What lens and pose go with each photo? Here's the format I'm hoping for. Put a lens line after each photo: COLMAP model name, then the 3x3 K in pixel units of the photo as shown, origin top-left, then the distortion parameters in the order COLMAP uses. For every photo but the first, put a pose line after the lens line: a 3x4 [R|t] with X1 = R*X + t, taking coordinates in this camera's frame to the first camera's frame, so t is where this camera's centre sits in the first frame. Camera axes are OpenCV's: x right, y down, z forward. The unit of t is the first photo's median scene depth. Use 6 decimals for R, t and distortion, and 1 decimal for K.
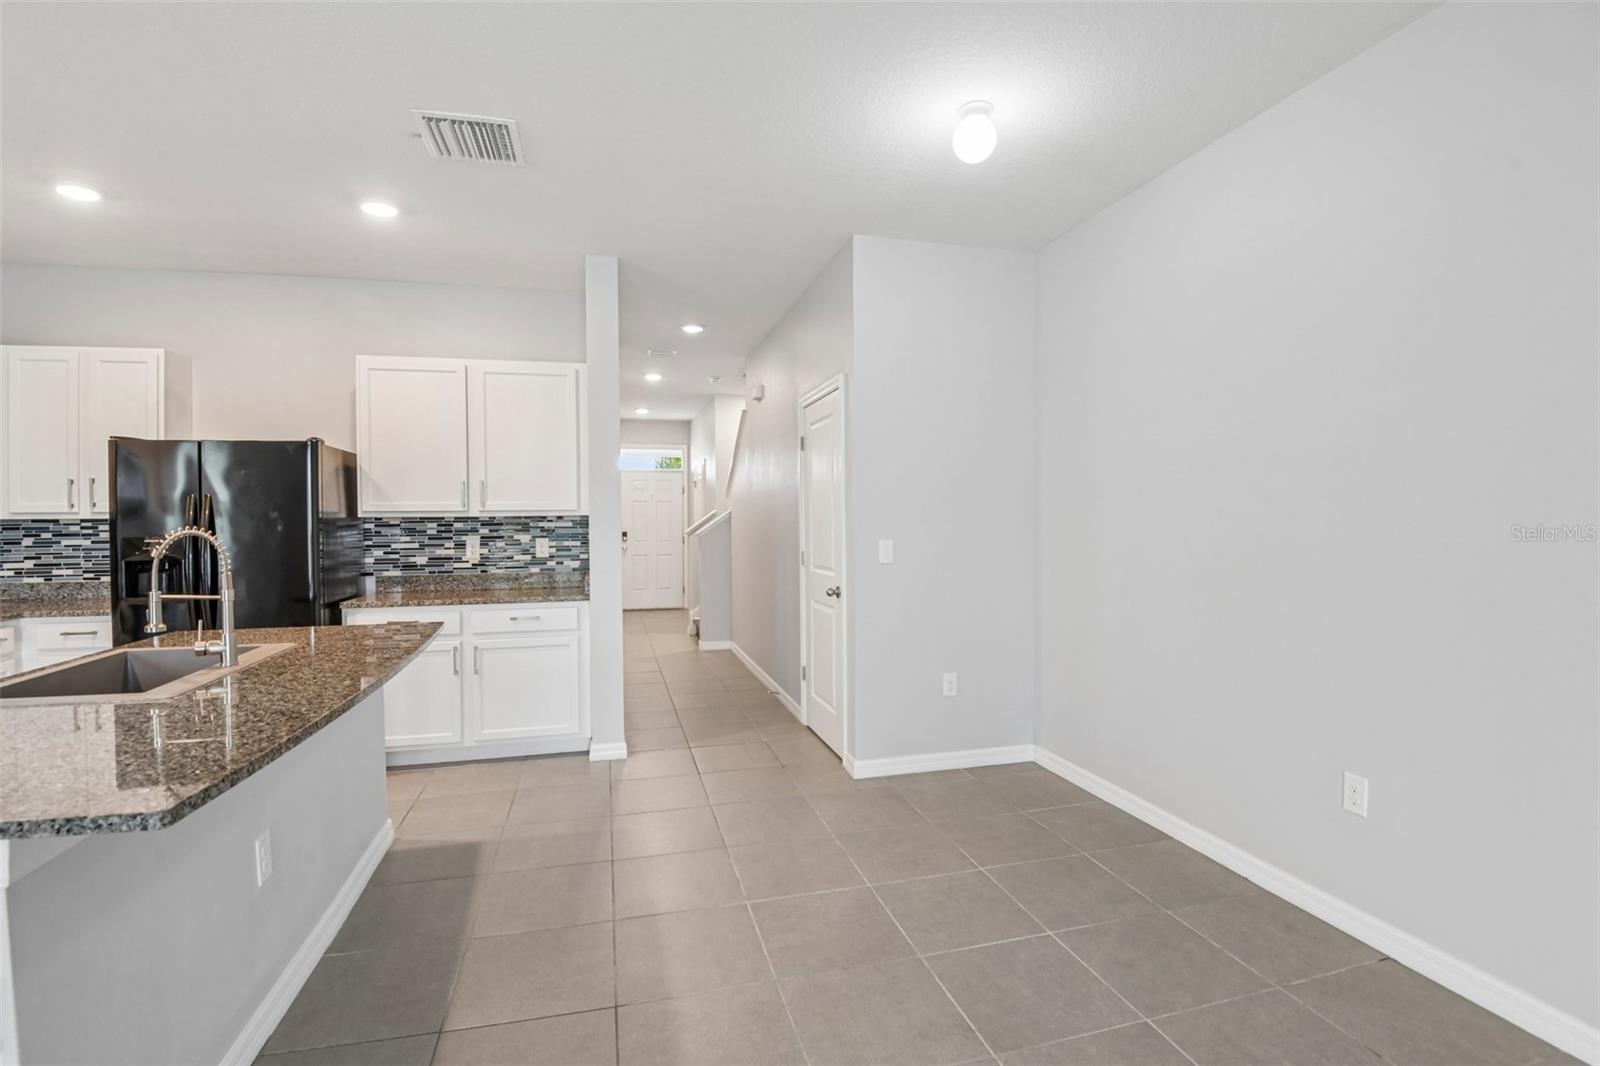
lens RADIAL K [[742.8, 0, 799.8], [0, 742.8, 529.5], [0, 0, 1]] dist [-0.014261, -0.017939]
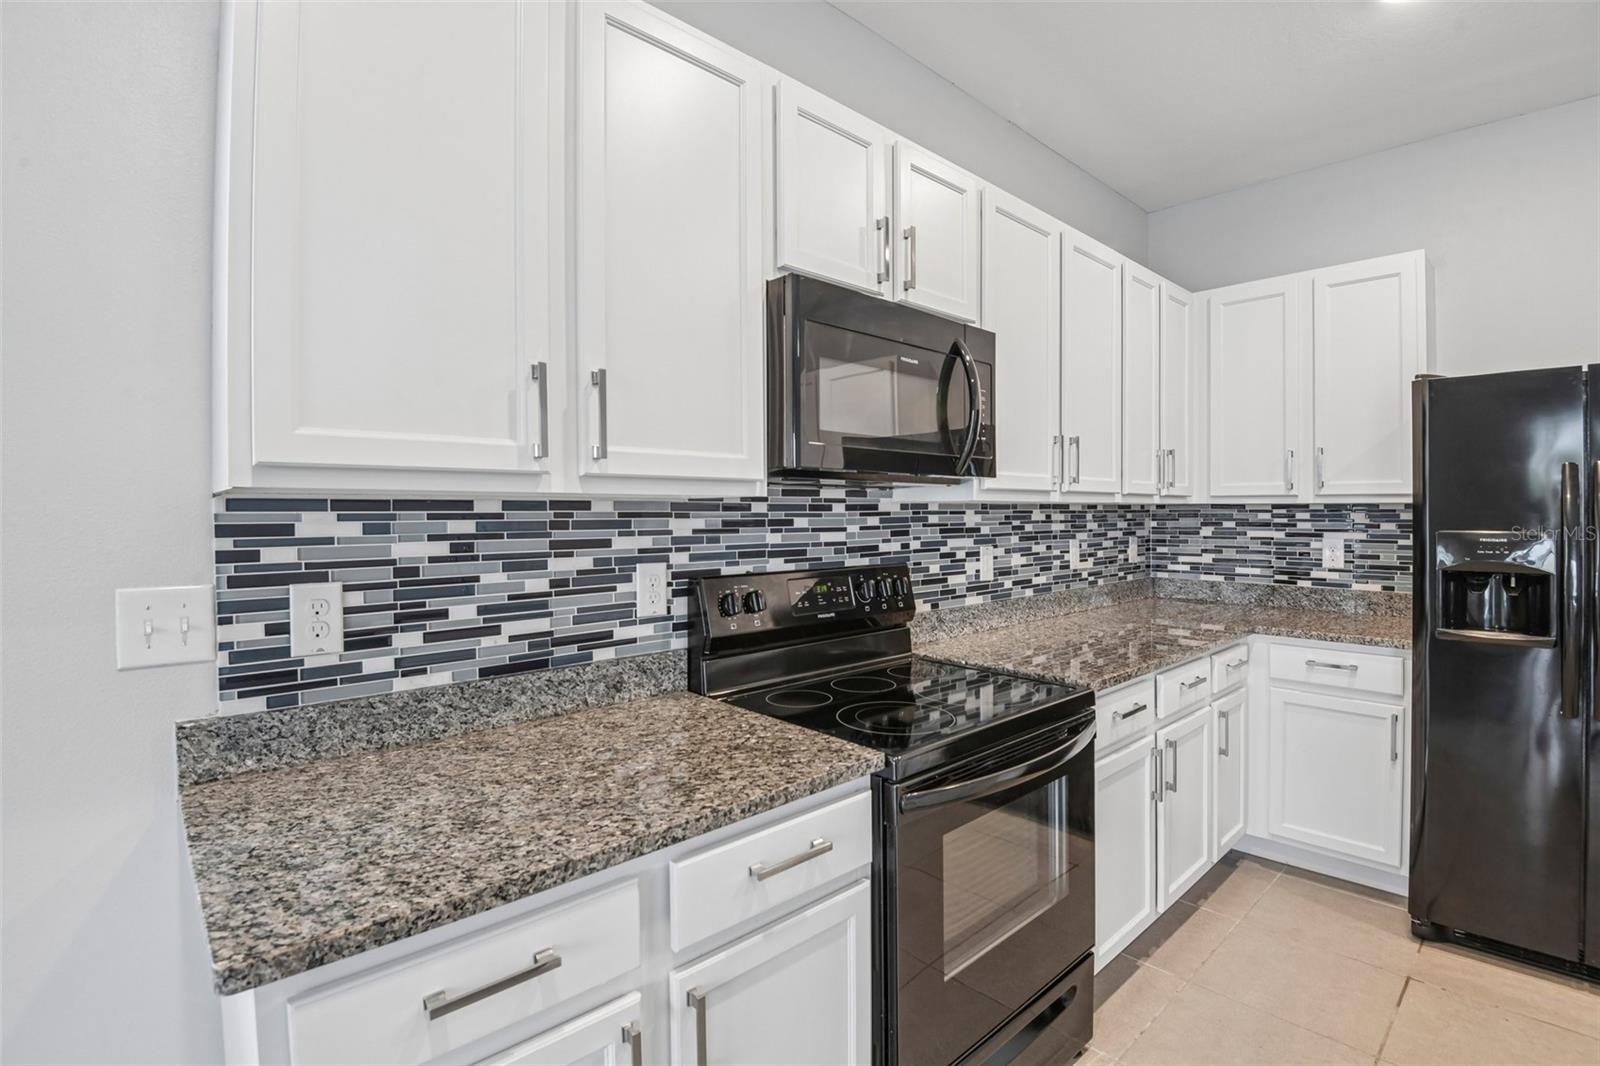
lens RADIAL K [[742.8, 0, 804.6], [0, 742.8, 520.8], [0, 0, 1]] dist [-0.014261, -0.017939]
pose [[0.472372, 0.018797, -0.881199, -0.537129], [-0.016251, 0.999788, 0.012615, 0.001599], [0.881249, 0.008361, 0.472578, 0.175871]]
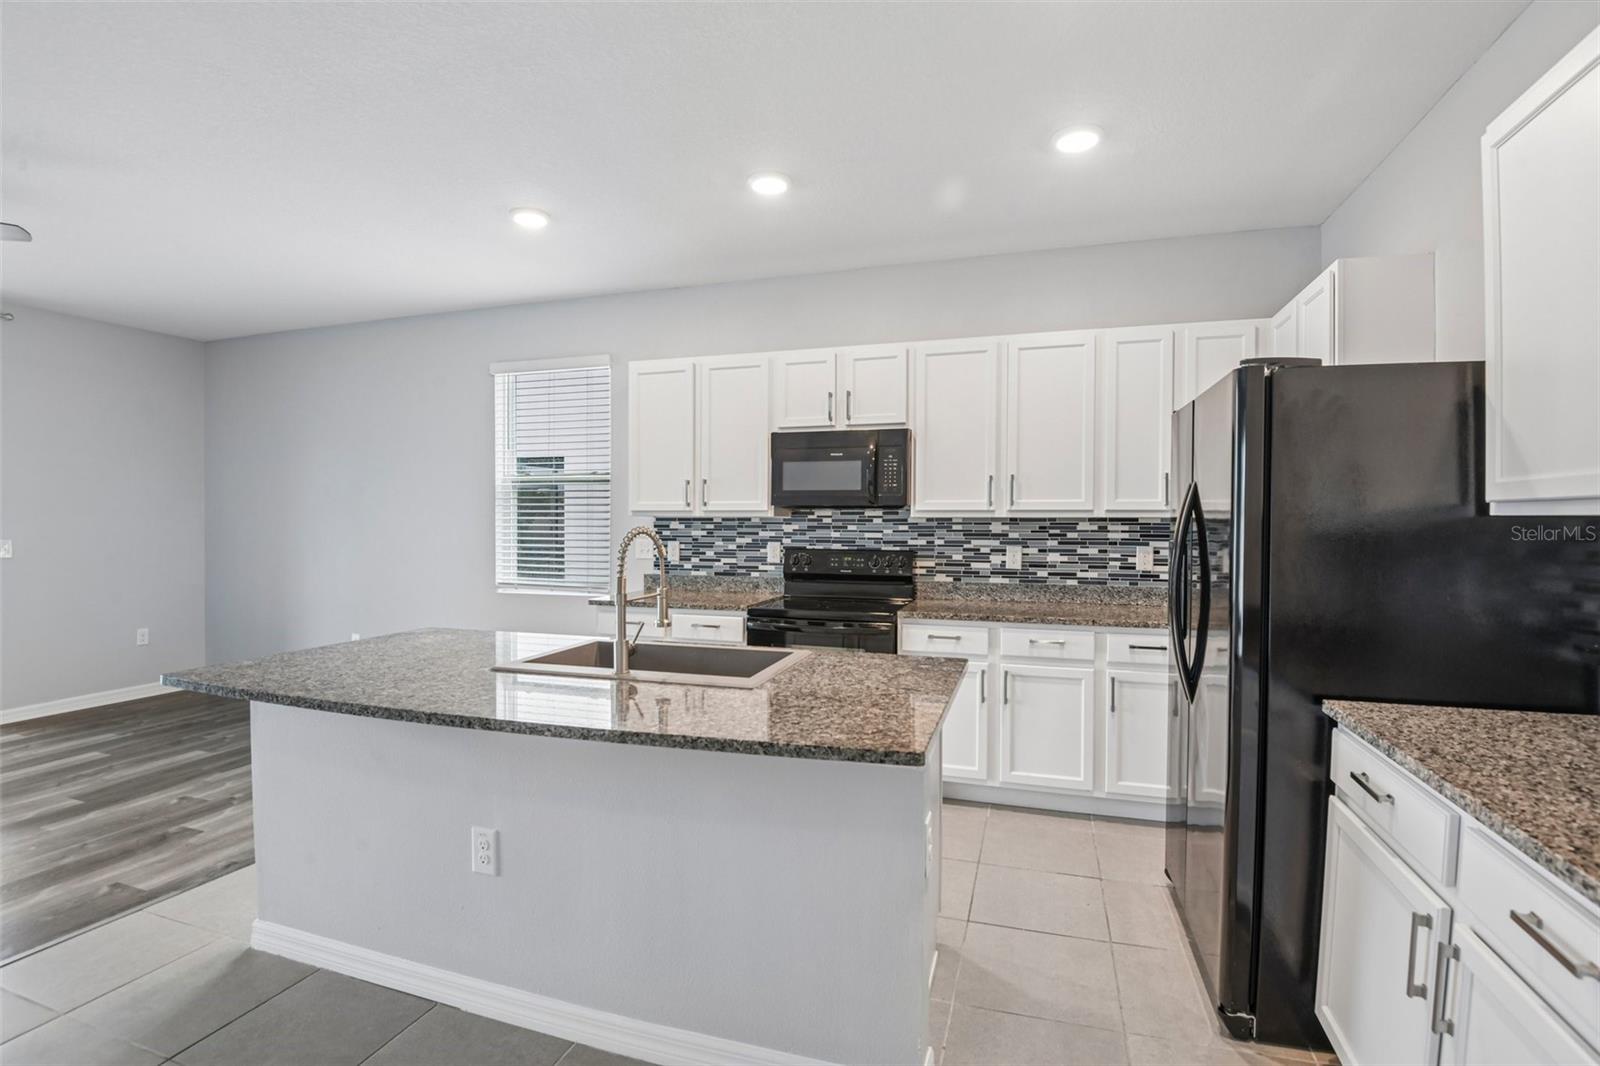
lens RADIAL K [[742.8, 0, 790.4], [0, 742.8, 521.1], [0, 0, 1]] dist [-0.014261, -0.017939]
pose [[-0.546918, 0.007622, -0.837152, -0.050837], [-0.011504, 0.999796, 0.016619, -0.016473], [0.837107, 0.018720, -0.546718, 0.918344]]
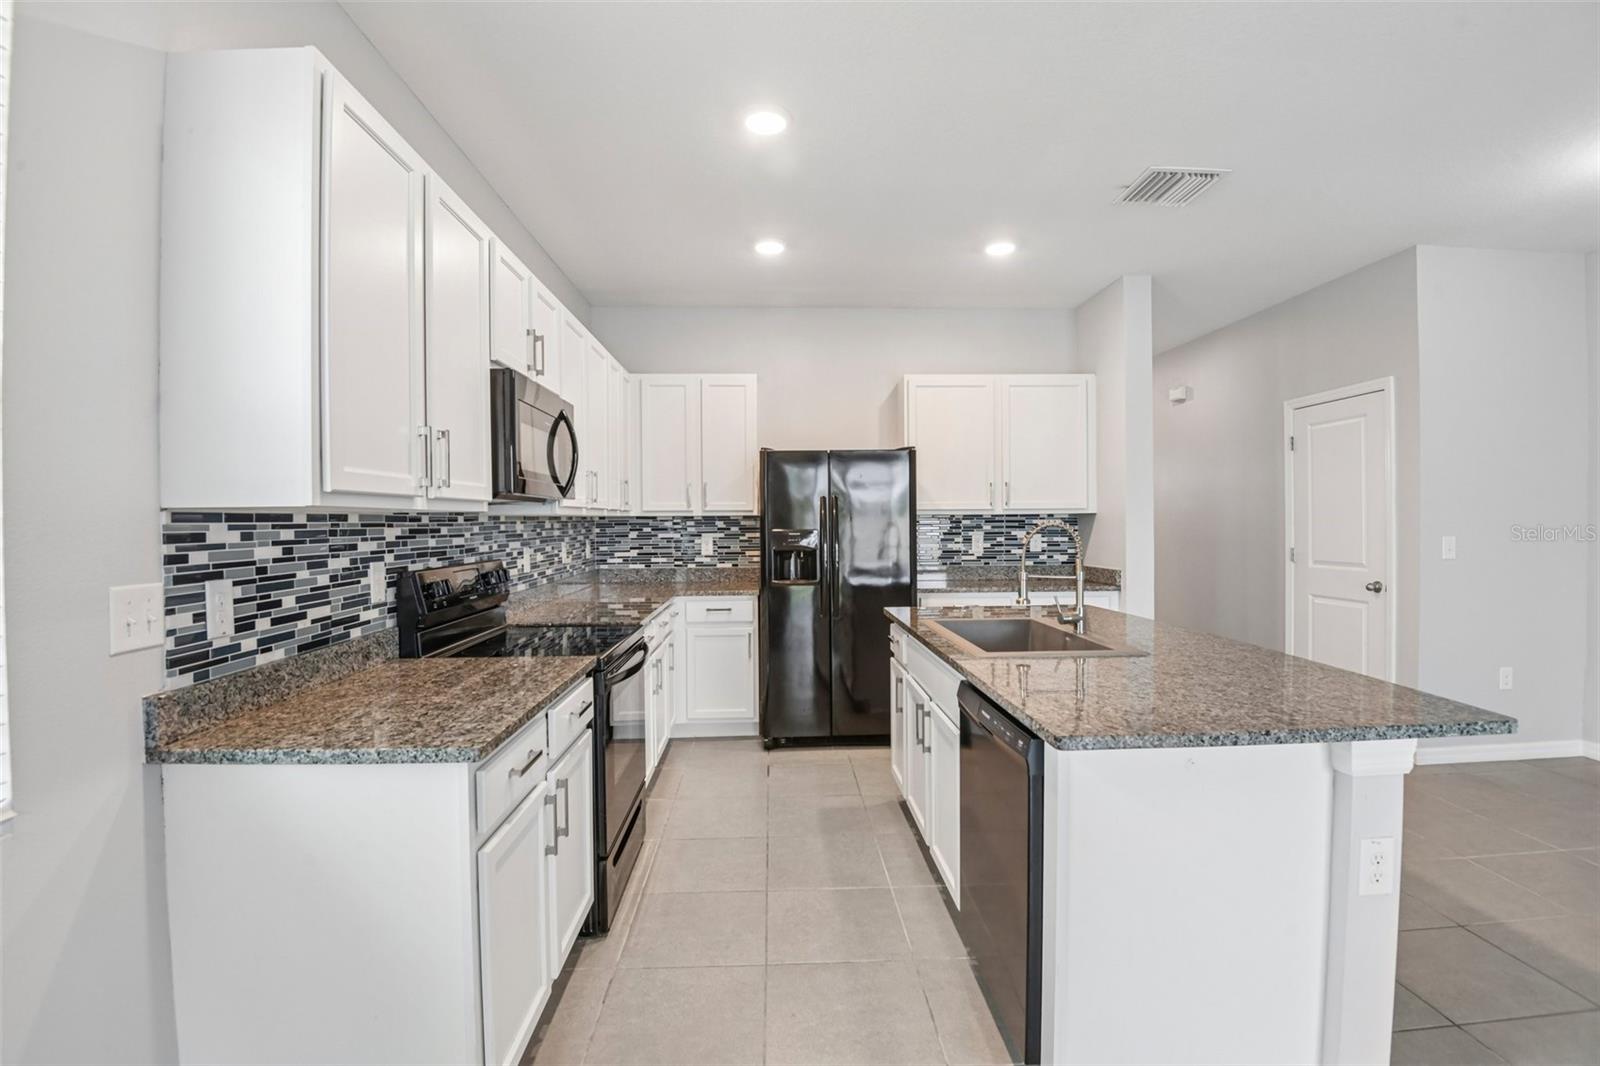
lens RADIAL K [[742.8, 0, 800.3], [0, 742.8, 527.5], [0, 0, 1]] dist [-0.014261, -0.017939]
pose [[0.976867, 0.002827, -0.213829, -0.524492], [-0.003566, 0.999989, -0.003071, 0.007516], [0.213818, 0.003763, 0.976866, -0.175025]]
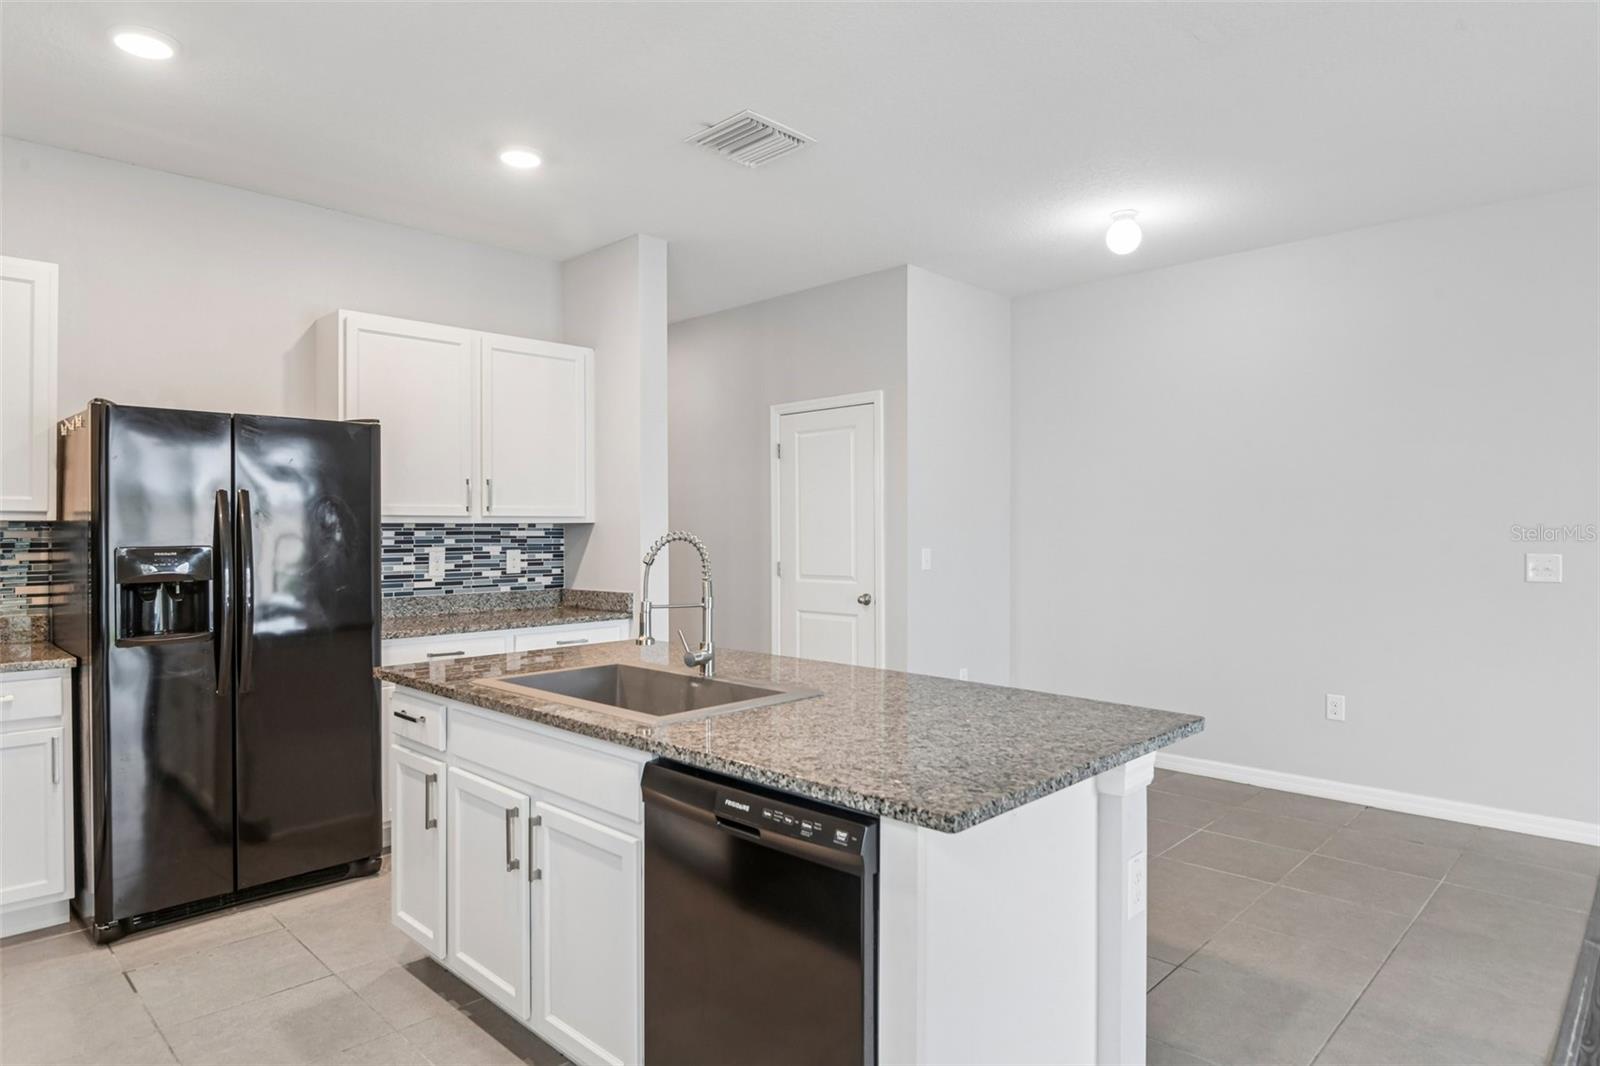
lens RADIAL K [[929.5, 0, 800.7], [0, 929.5, 526.6], [0, 0, 1]] dist [0.001922, -0.016717]
pose [[0.855739, 0.007505, 0.517353, -0.705197], [0.002710, 0.999816, -0.018986, 0.007041], [-0.517400, 0.017649, 0.855561, -0.063272]]
